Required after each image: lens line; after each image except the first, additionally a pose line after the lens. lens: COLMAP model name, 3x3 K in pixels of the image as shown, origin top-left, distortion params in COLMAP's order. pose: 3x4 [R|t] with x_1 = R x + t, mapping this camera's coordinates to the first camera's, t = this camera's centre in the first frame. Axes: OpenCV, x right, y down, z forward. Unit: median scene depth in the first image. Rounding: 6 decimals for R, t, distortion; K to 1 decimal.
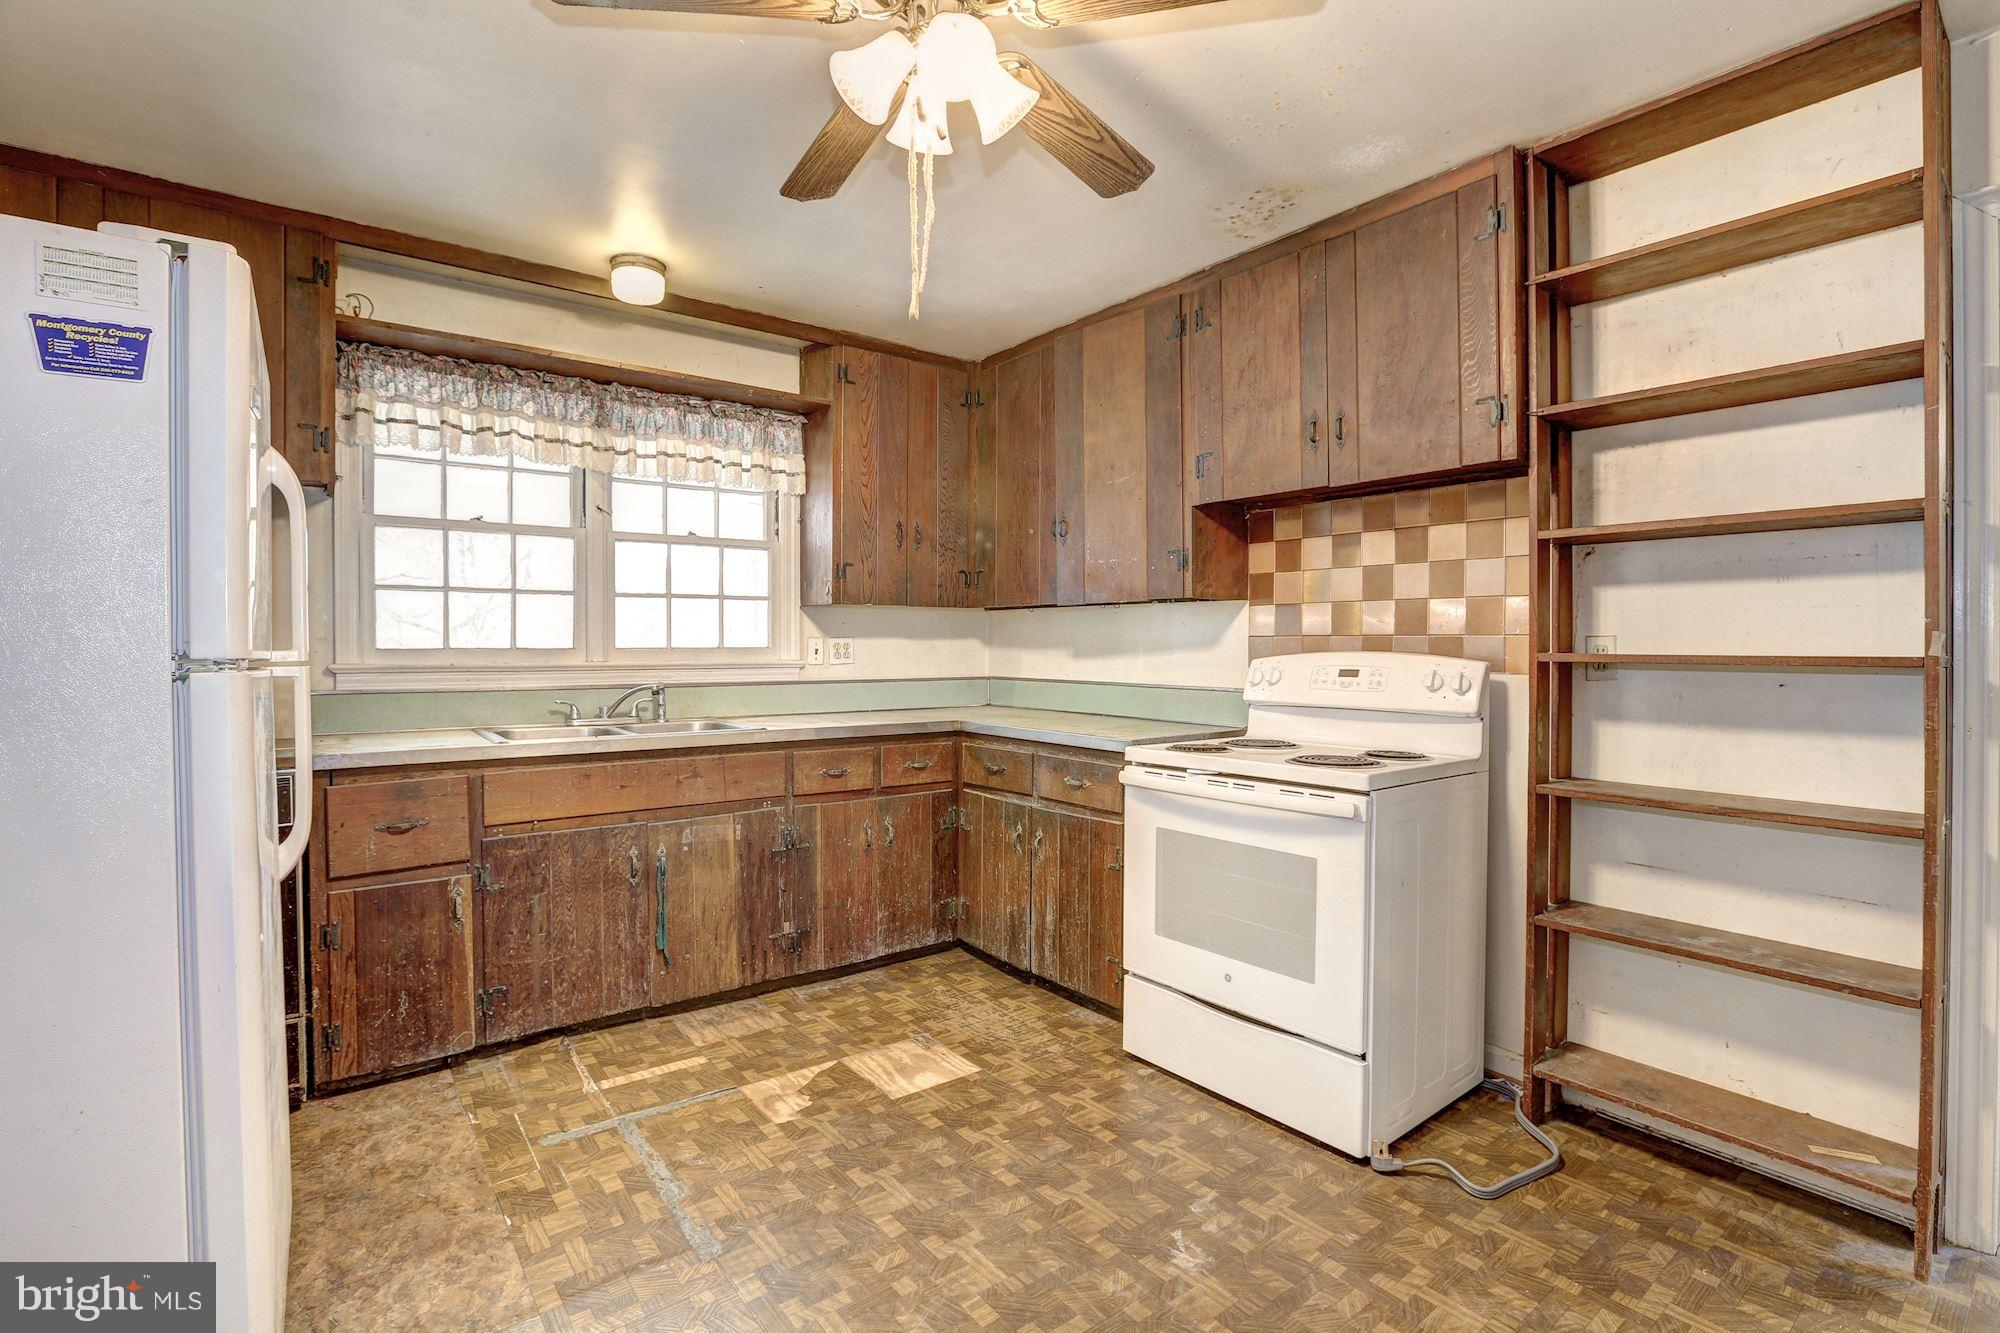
lens RADIAL K [[890.8, 0, 994.8], [0, 890.8, 658.2], [0, 0, 1]] dist [-0.035928, 0.000485]
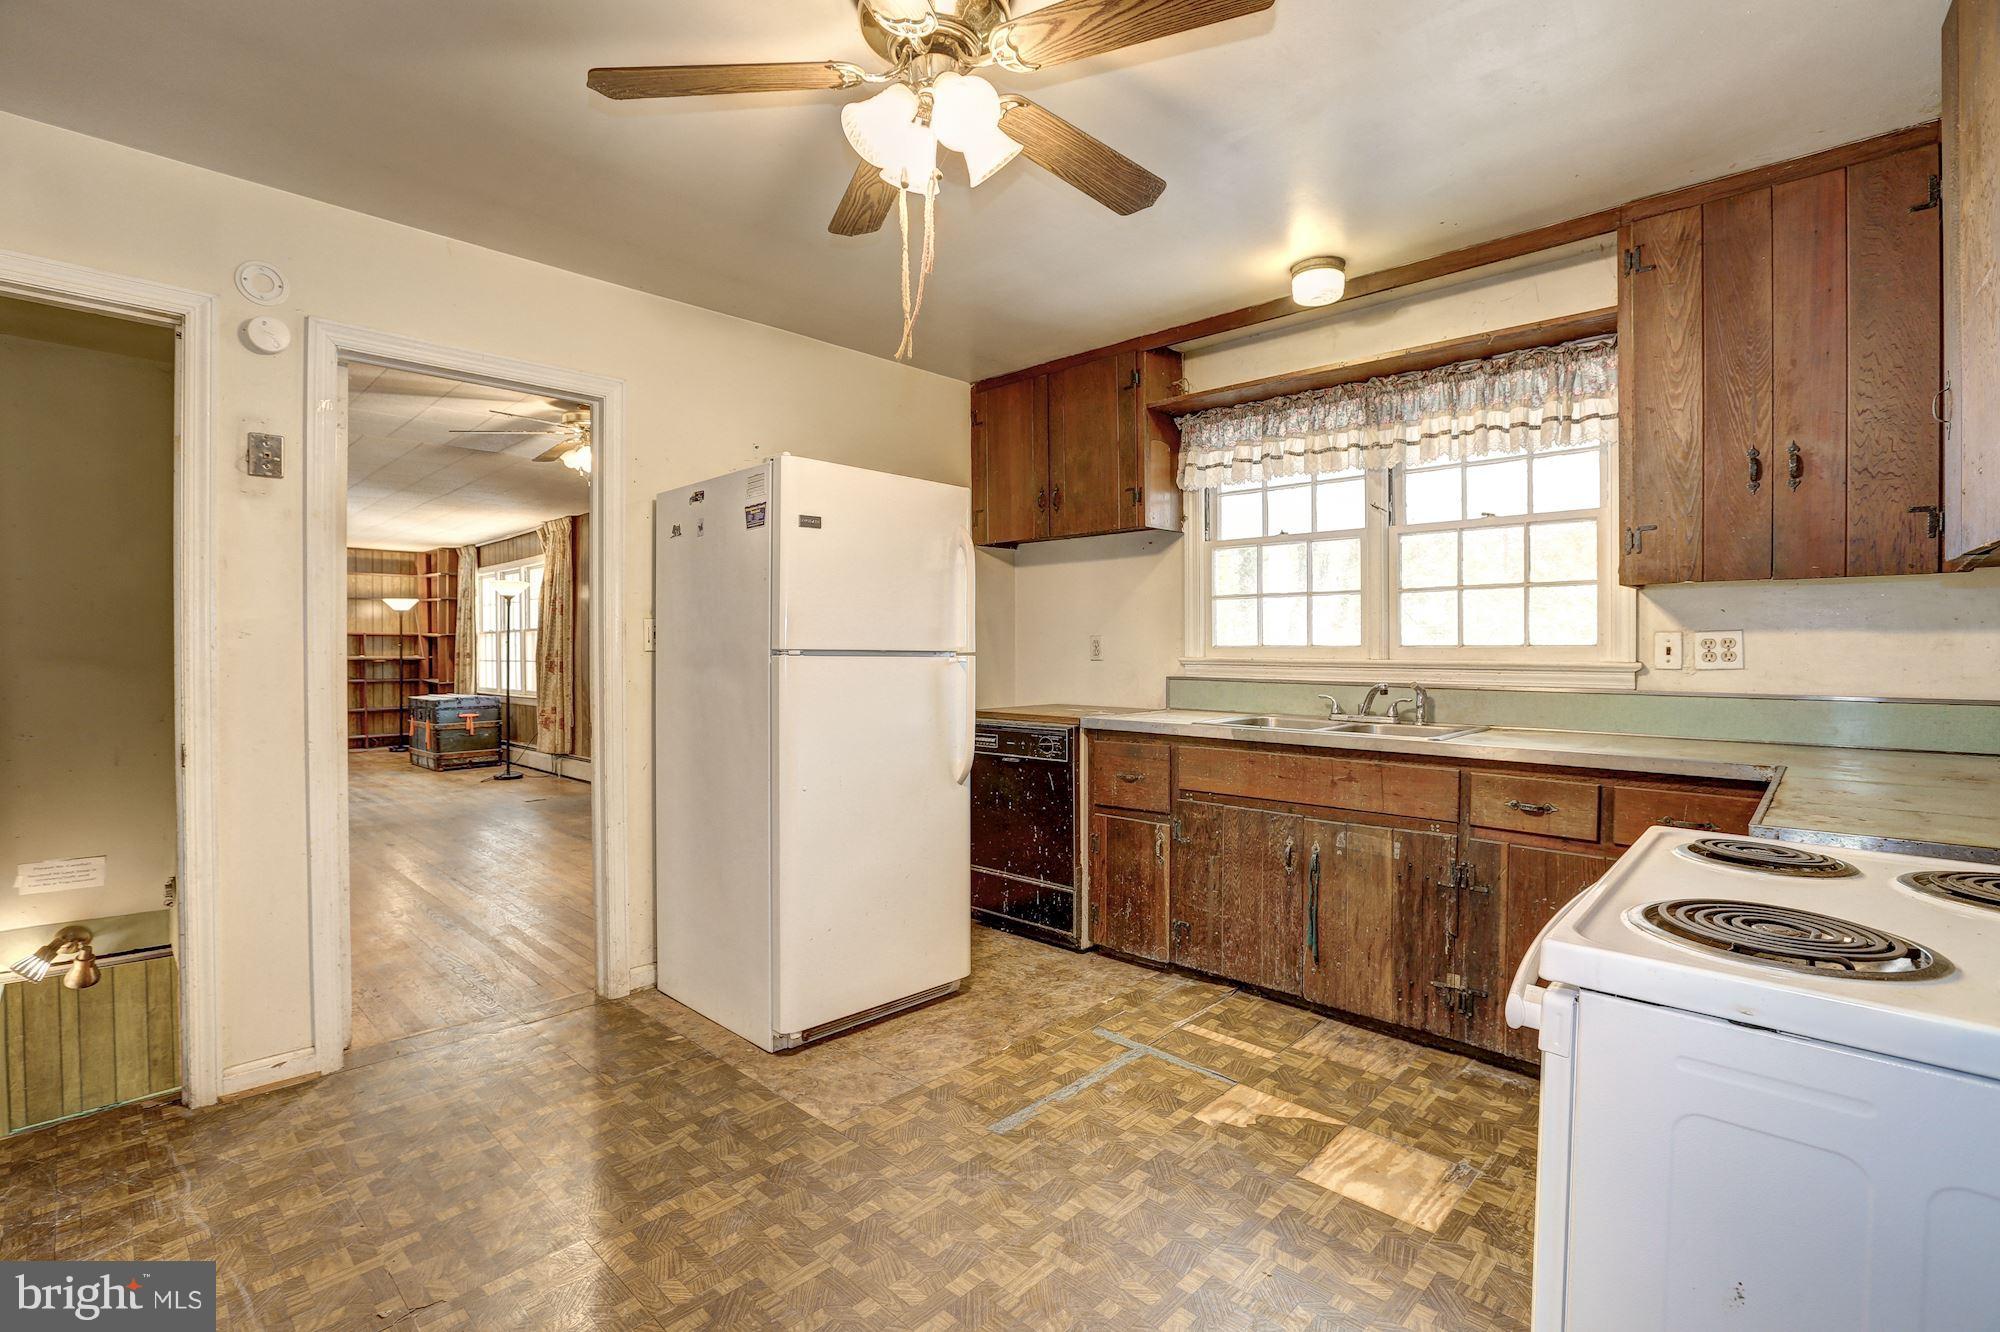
lens RADIAL K [[903.8, 0, 992.3], [0, 903.8, 662.7], [0, 0, 1]] dist [-0.003178, 0.000701]
pose [[0.185707, 0.019997, -0.982402, 0.551555], [-0.011016, 0.999772, 0.018268, -0.007118], [0.982543, 0.007429, 0.185885, 0.441923]]
